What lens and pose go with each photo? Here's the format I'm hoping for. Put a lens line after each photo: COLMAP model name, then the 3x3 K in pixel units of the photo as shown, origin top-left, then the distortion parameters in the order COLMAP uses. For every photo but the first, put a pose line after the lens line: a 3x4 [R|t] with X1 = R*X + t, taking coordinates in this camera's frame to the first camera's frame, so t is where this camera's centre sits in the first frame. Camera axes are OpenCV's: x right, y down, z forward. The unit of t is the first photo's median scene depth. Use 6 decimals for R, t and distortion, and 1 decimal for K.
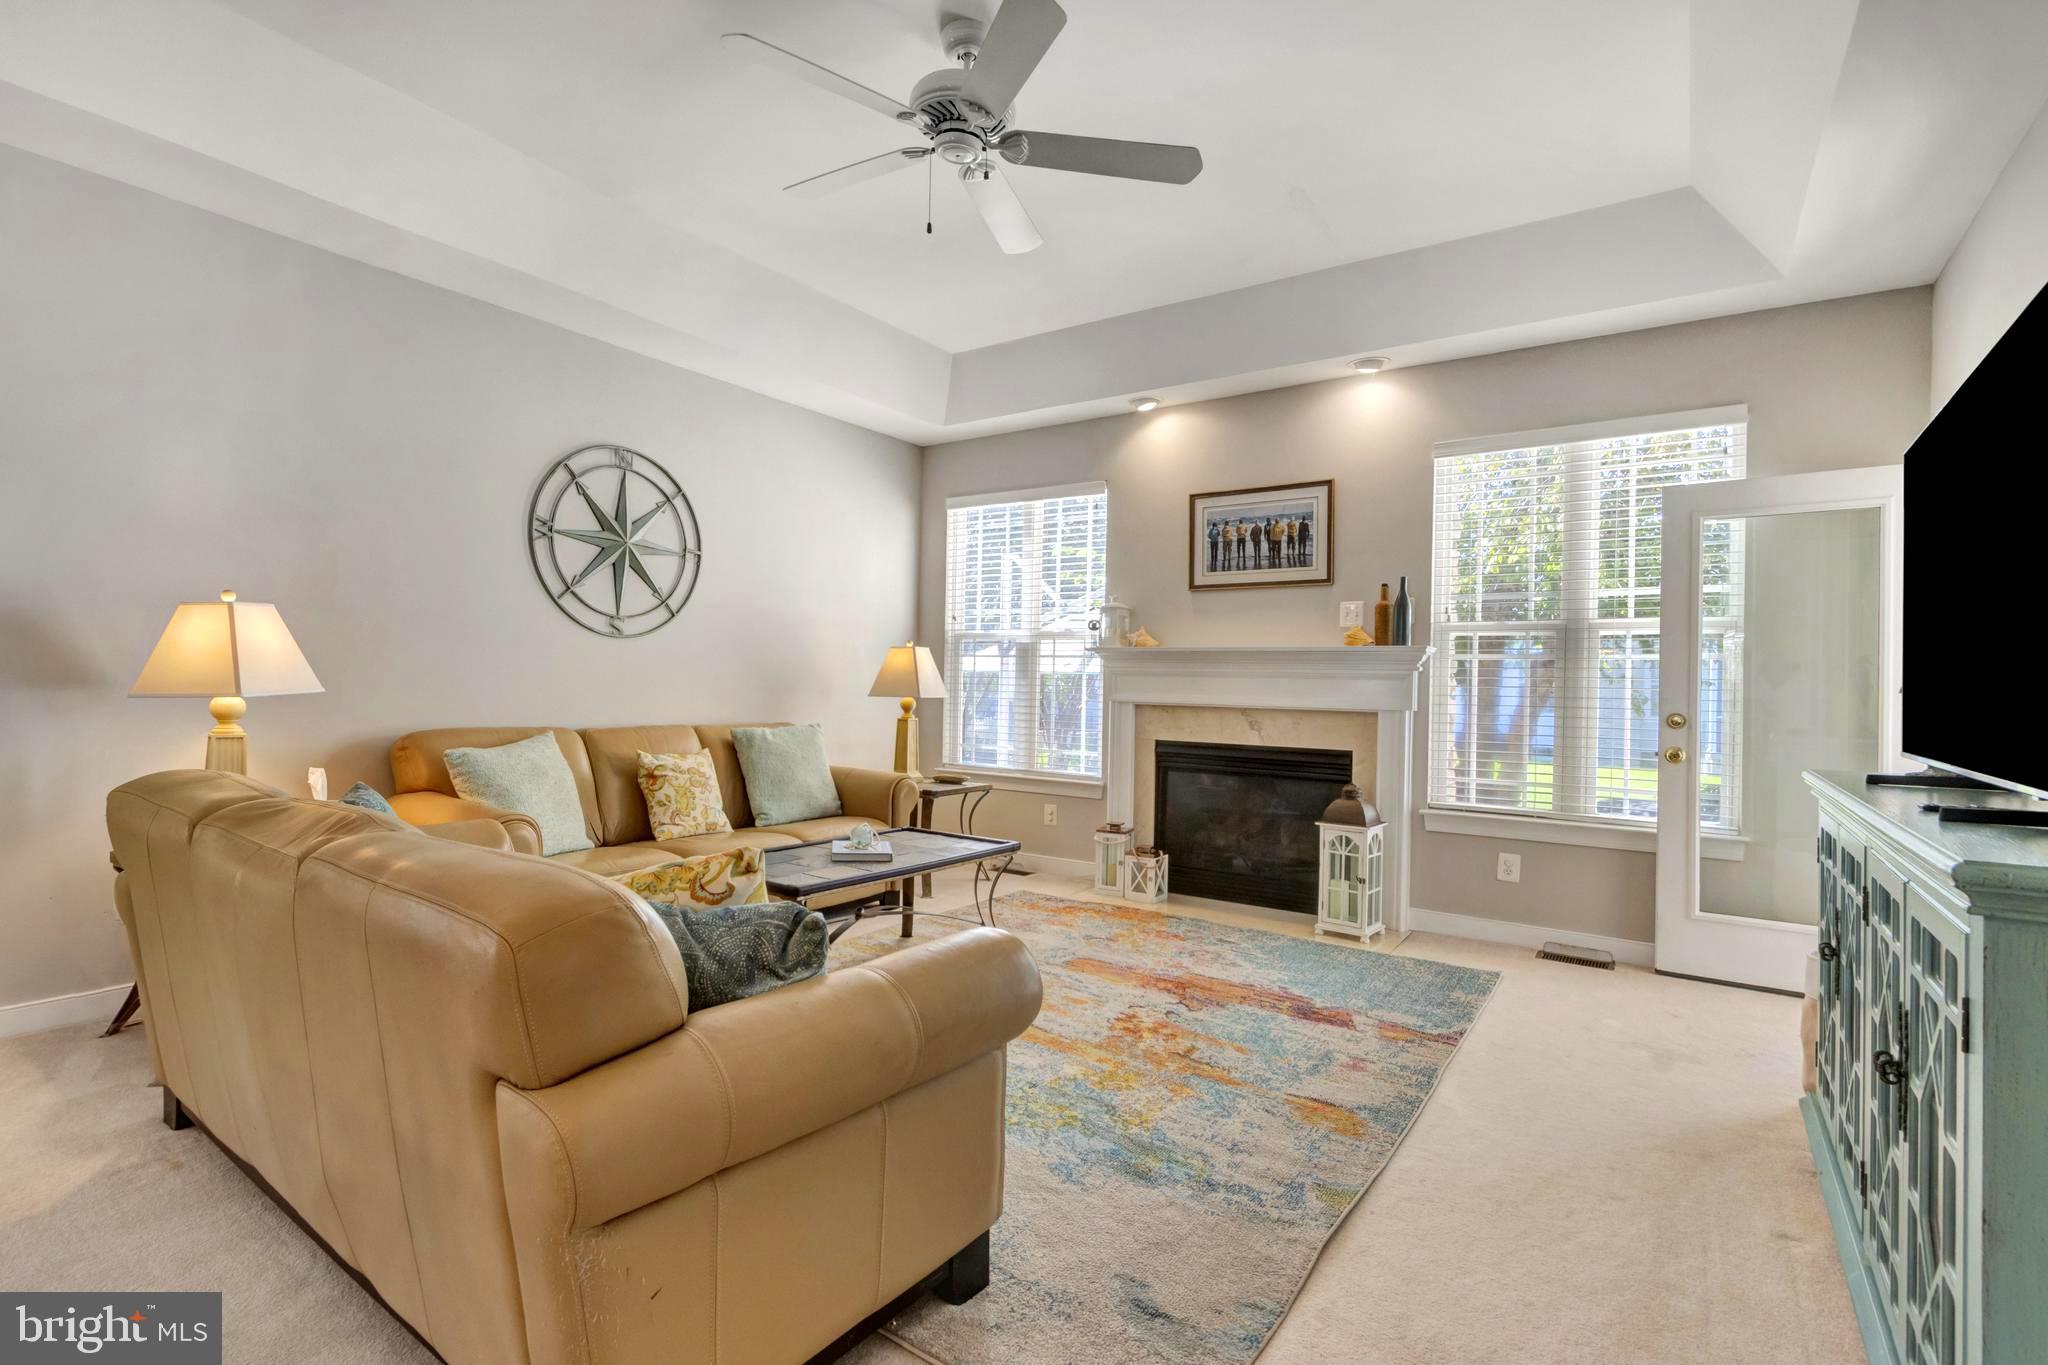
lens RADIAL K [[971.3, 0, 984.8], [0, 971.3, 683.8], [0, 0, 1]] dist [0.001964, 0.000144]
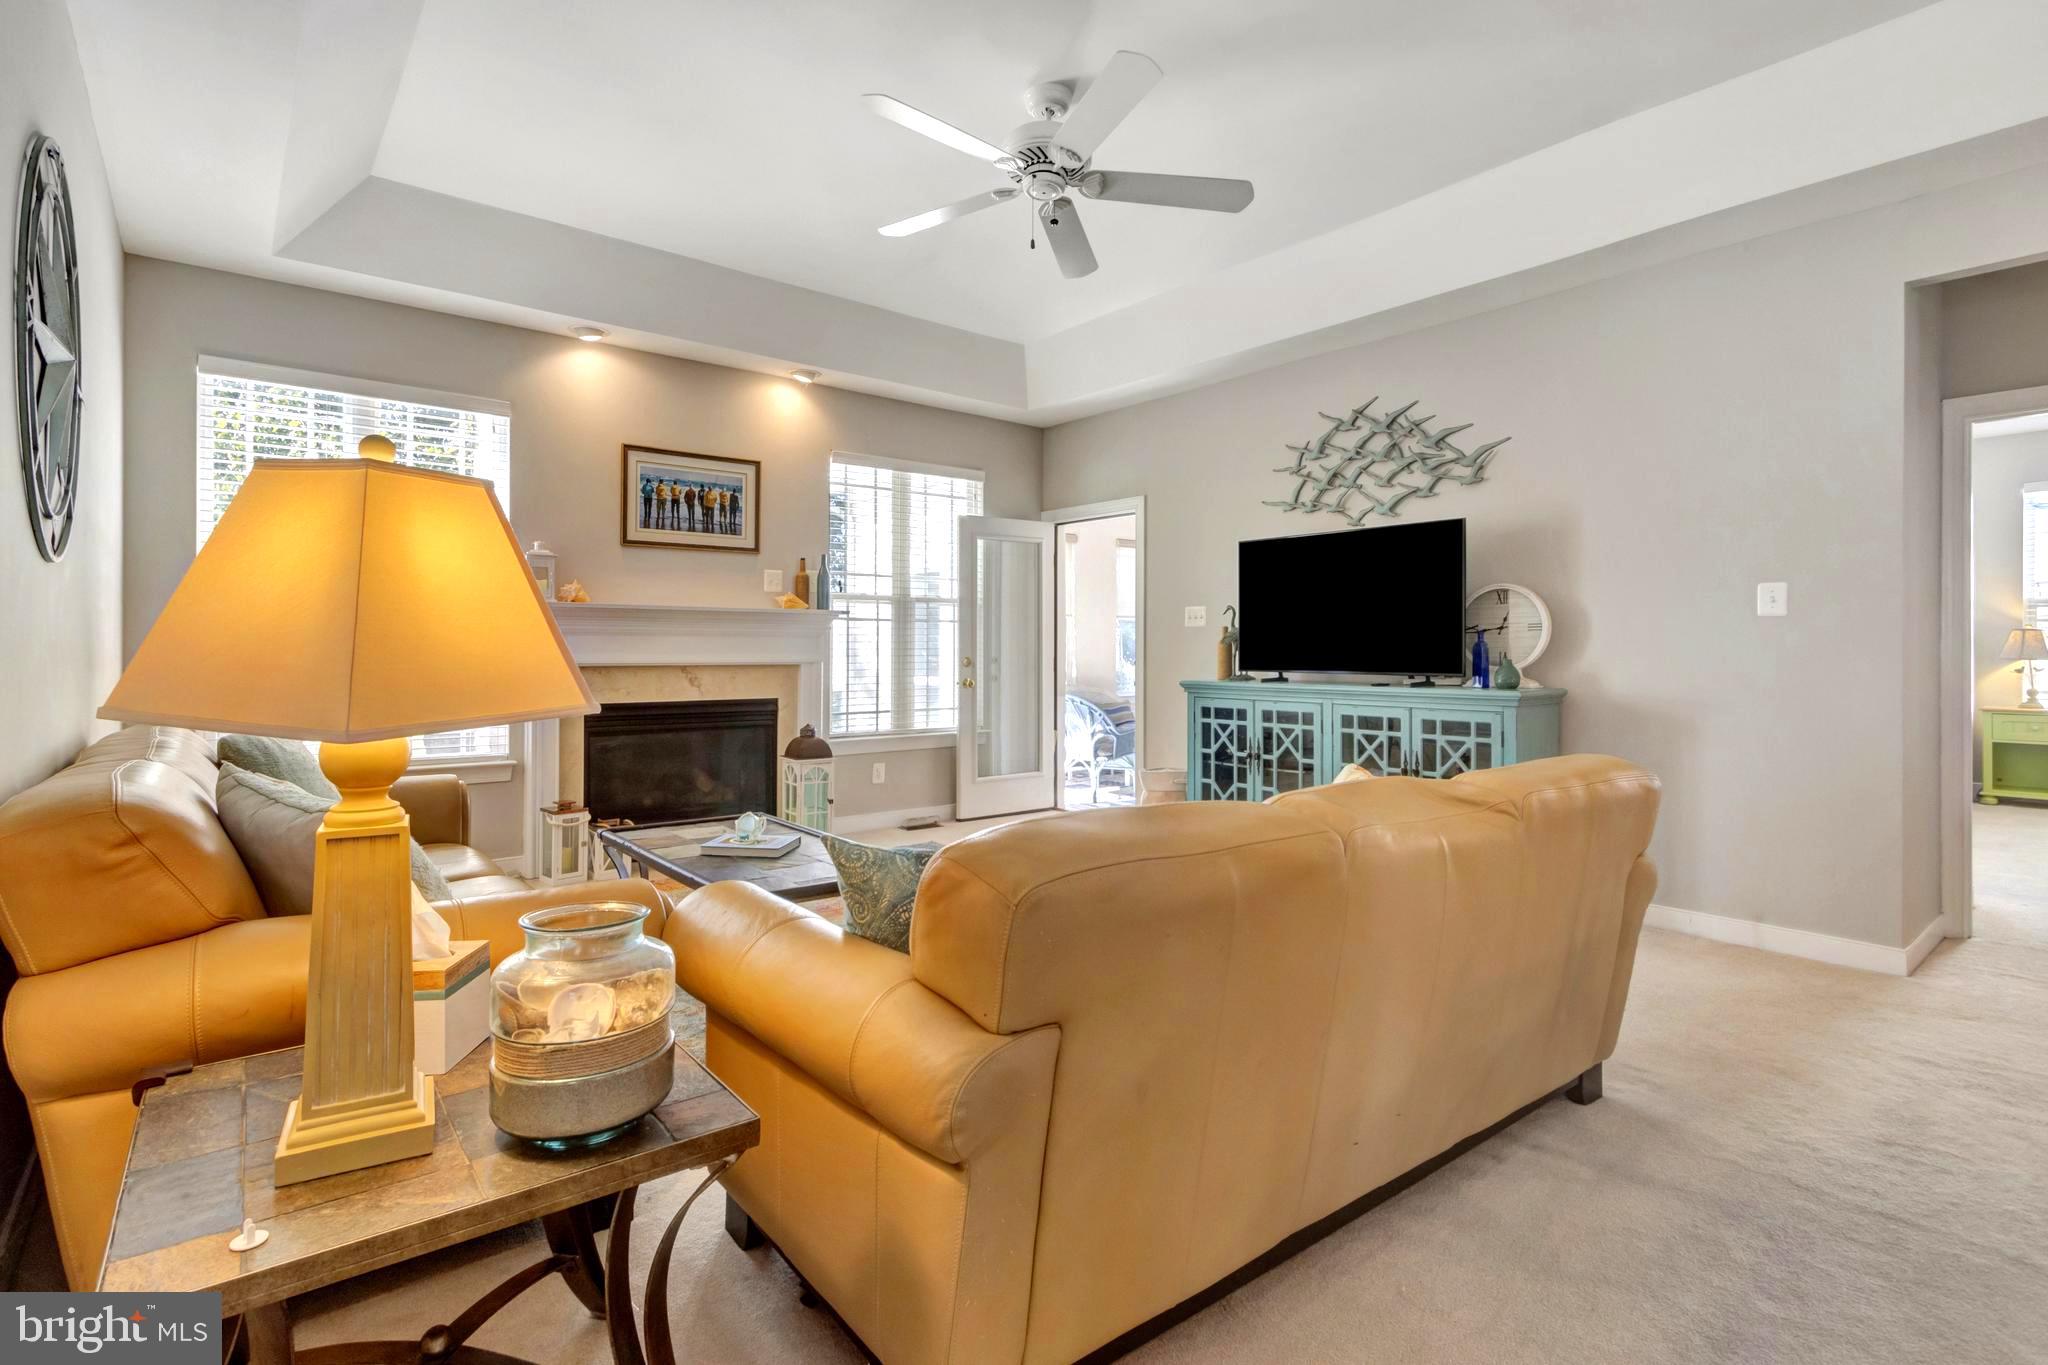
lens RADIAL K [[966.7, 0, 1017.1], [0, 966.7, 655.6], [0, 0, 1]] dist [0.001920, 0.000435]
pose [[0.271356, -0.027245, 0.962093, -0.631227], [0.000780, 0.999605, 0.028087, -0.014116], [-0.962479, -0.006871, 0.271270, 0.386486]]
